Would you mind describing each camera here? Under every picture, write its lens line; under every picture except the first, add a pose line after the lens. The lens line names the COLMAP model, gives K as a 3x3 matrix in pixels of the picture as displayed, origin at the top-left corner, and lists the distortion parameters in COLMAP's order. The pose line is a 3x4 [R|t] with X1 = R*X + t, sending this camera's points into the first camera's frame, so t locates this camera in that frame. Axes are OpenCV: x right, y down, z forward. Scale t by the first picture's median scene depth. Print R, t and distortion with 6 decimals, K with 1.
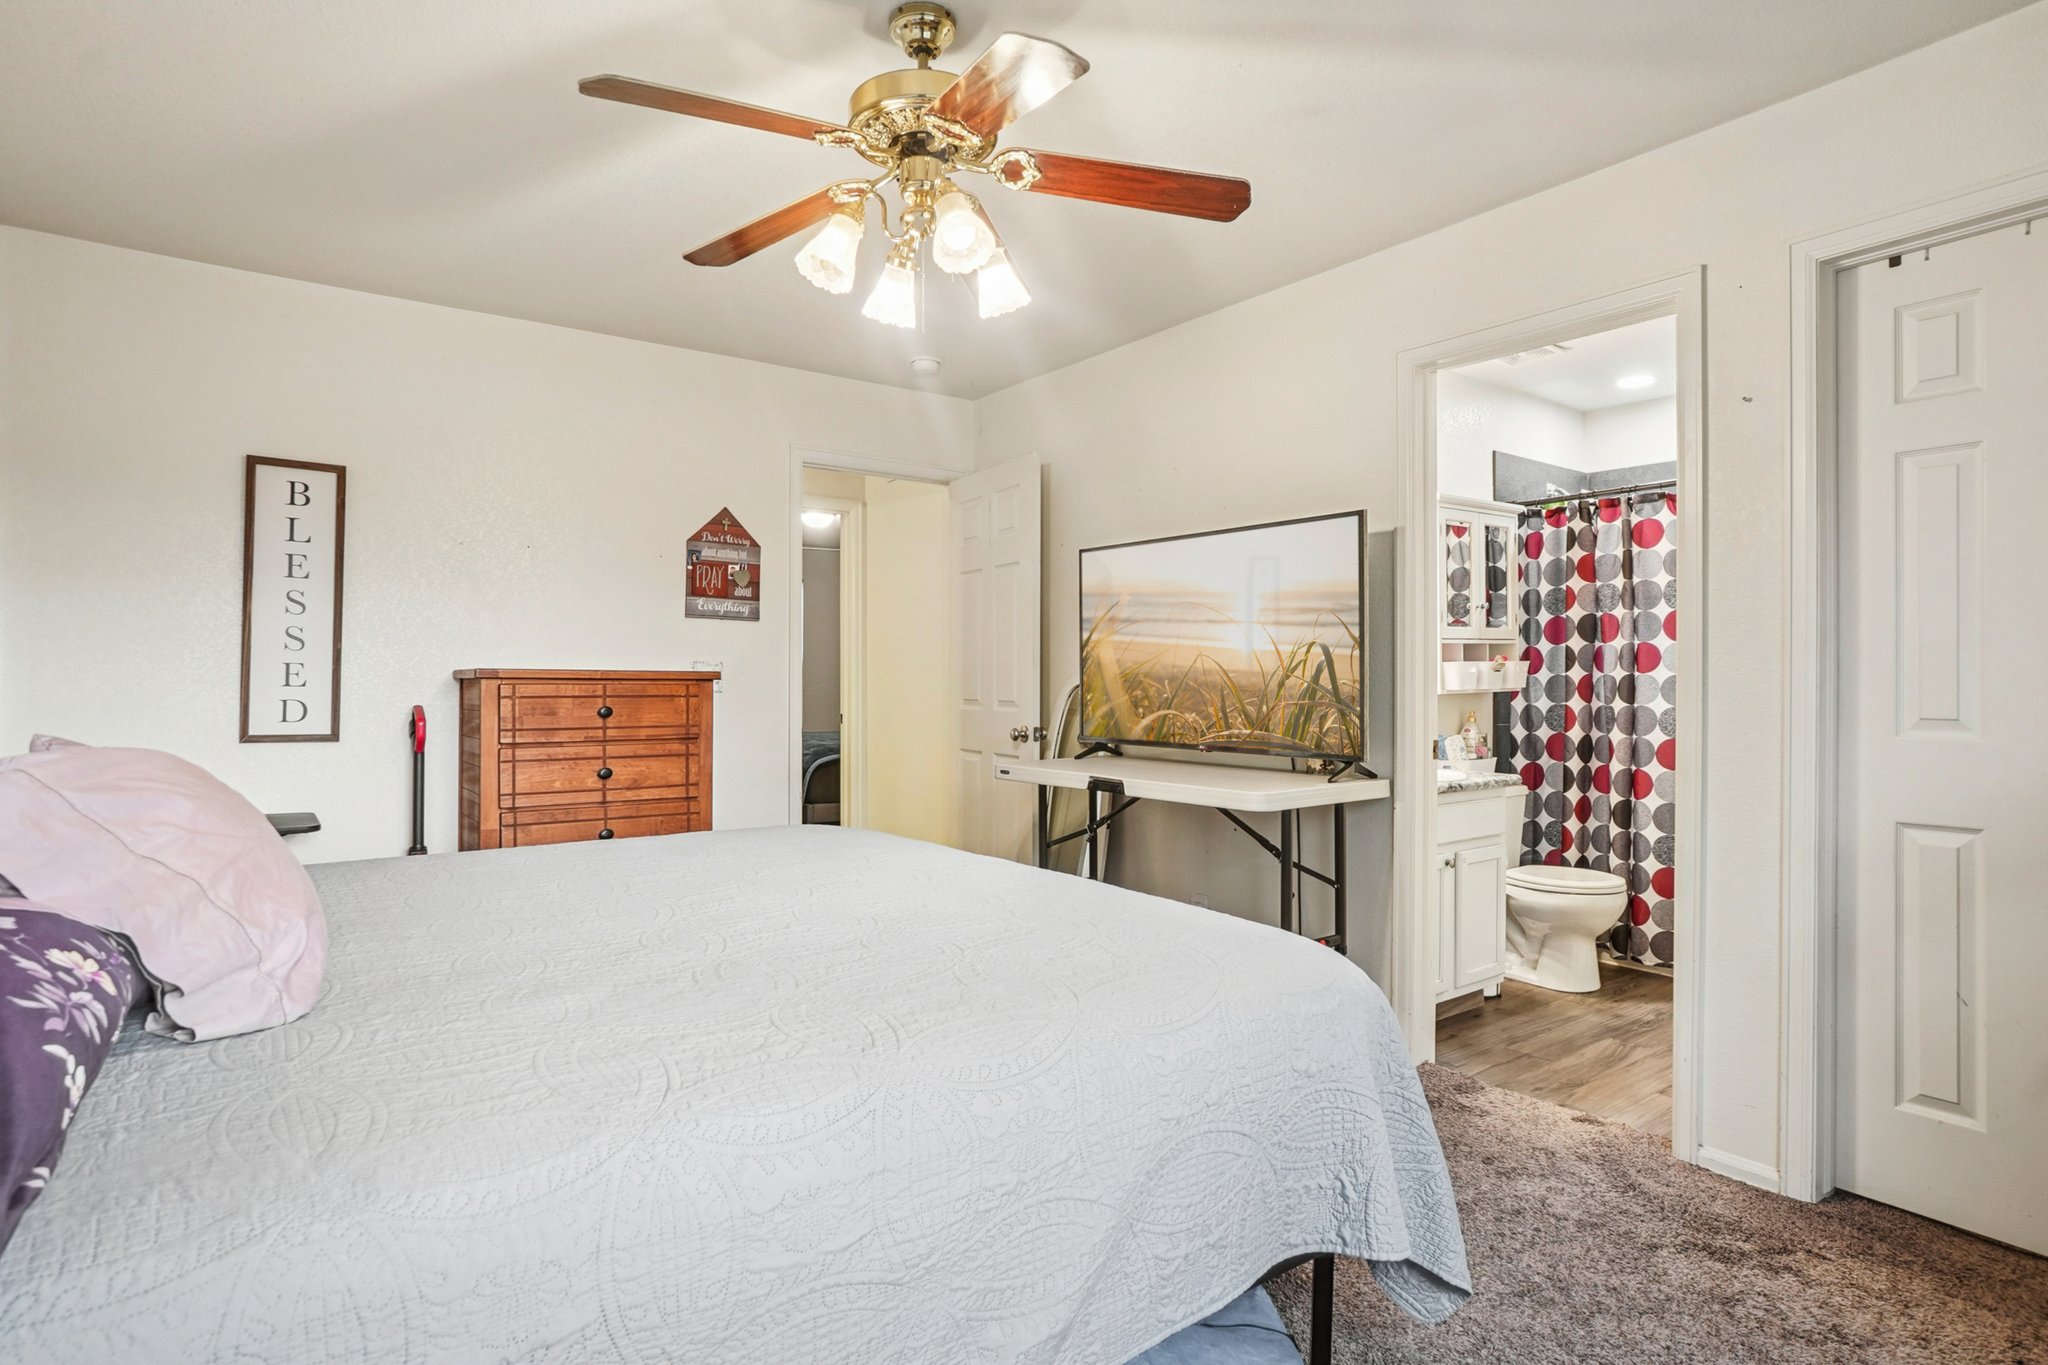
lens RADIAL K [[1073.7, 0, 1045.5], [0, 1073.7, 685.0], [0, 0, 1]] dist [-0.022641, 0.004029]
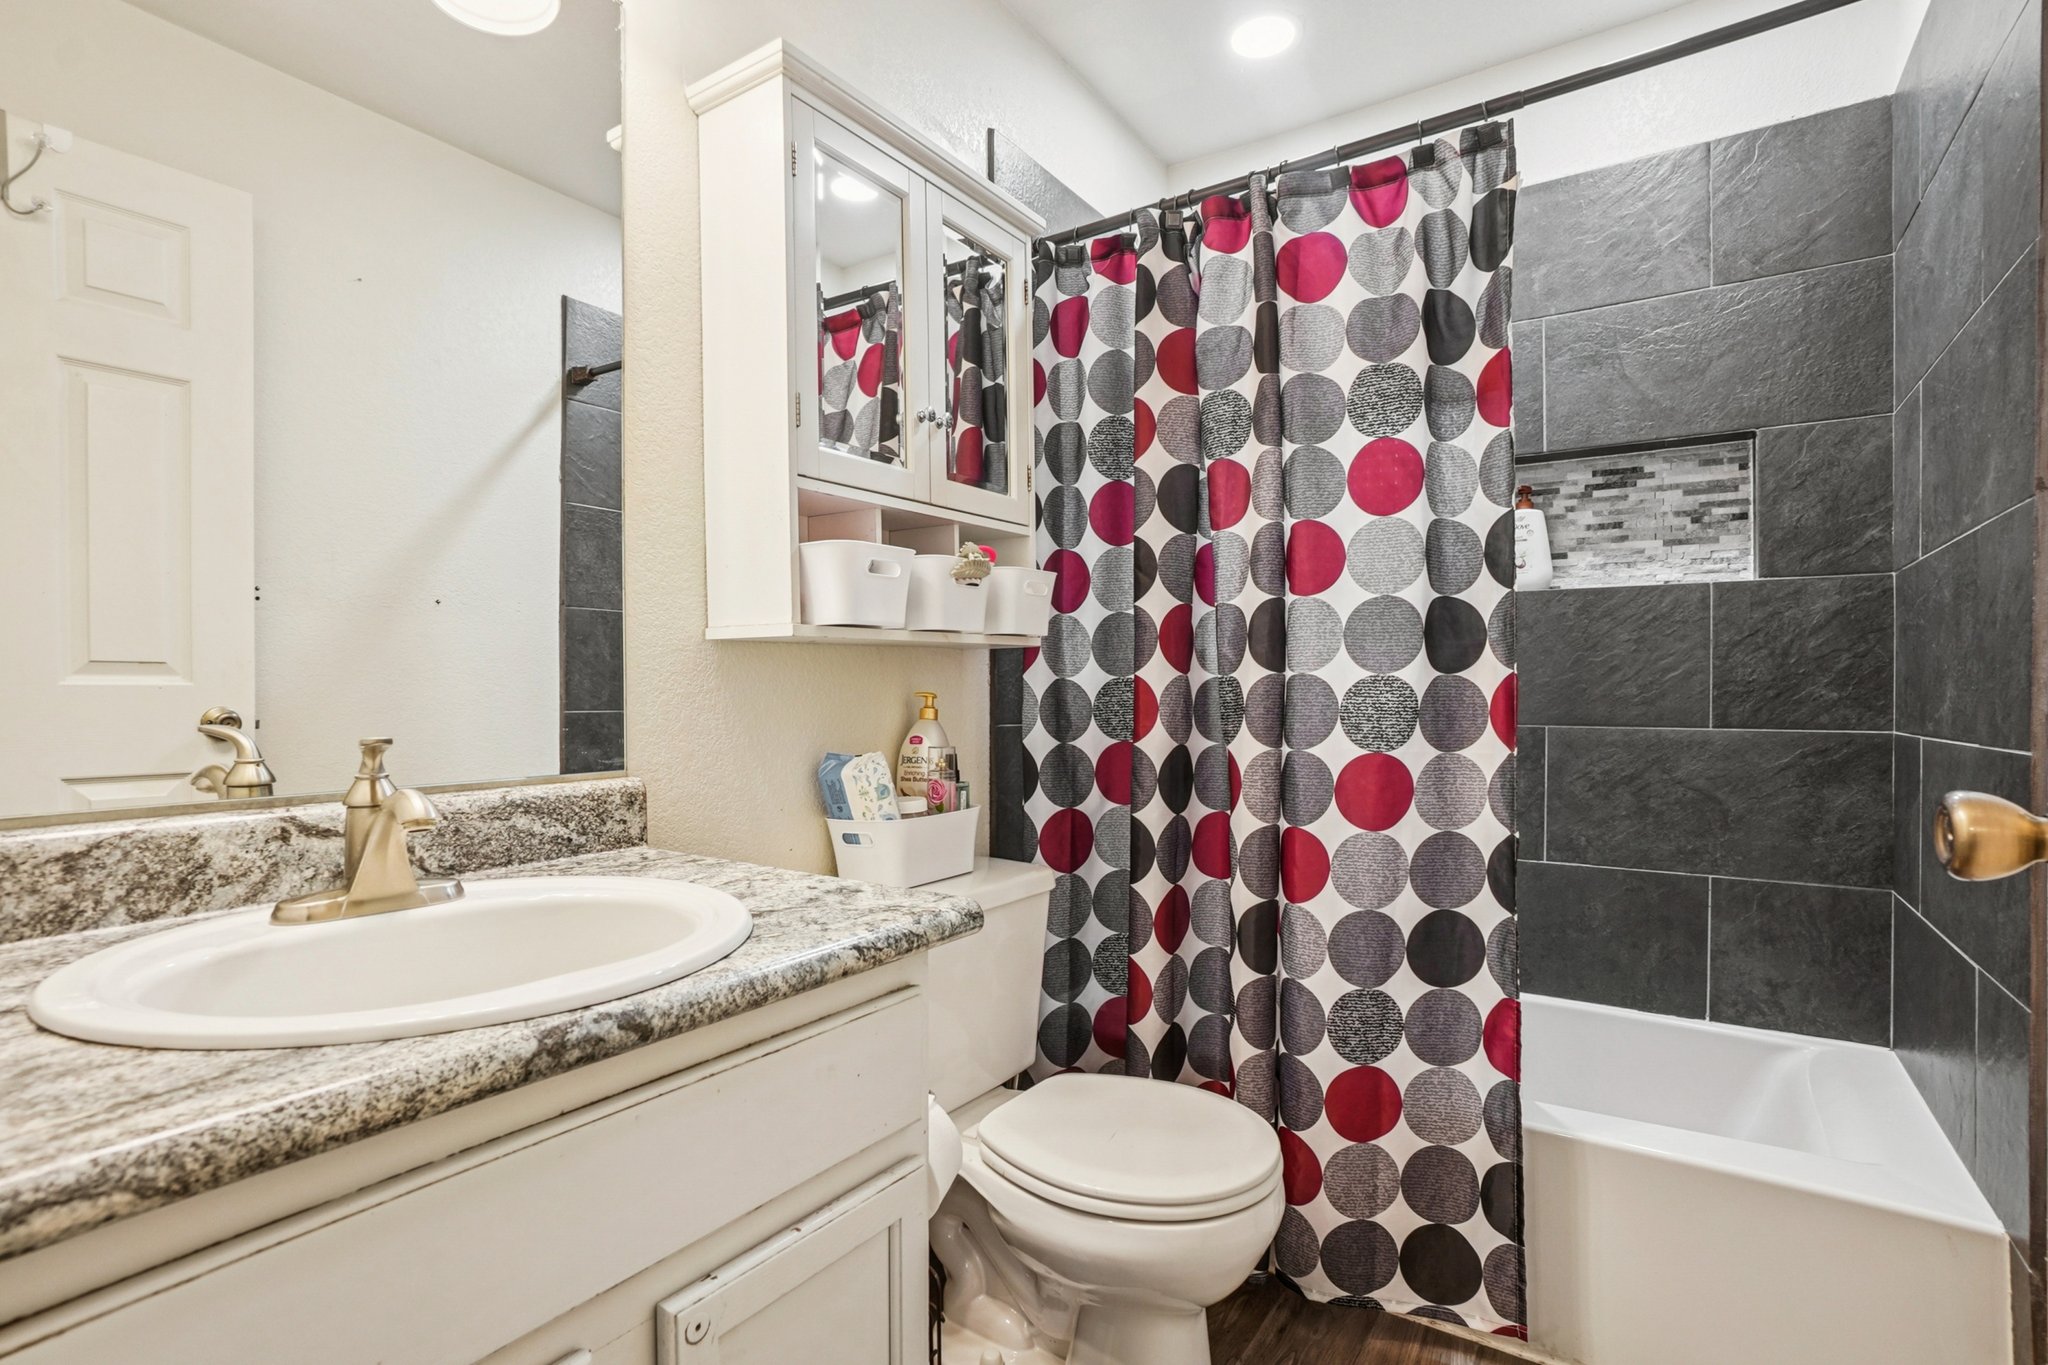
lens RADIAL K [[976.7, 0, 1016.9], [0, 976.7, 691.3], [0, 0, 1]] dist [-0.043315, 0.012459]
pose [[0.948485, 0.000998, 0.316820, 0.322361], [0.001502, 0.999970, -0.007647, 0.027684], [-0.316818, 0.007729, 0.948455, 0.652567]]
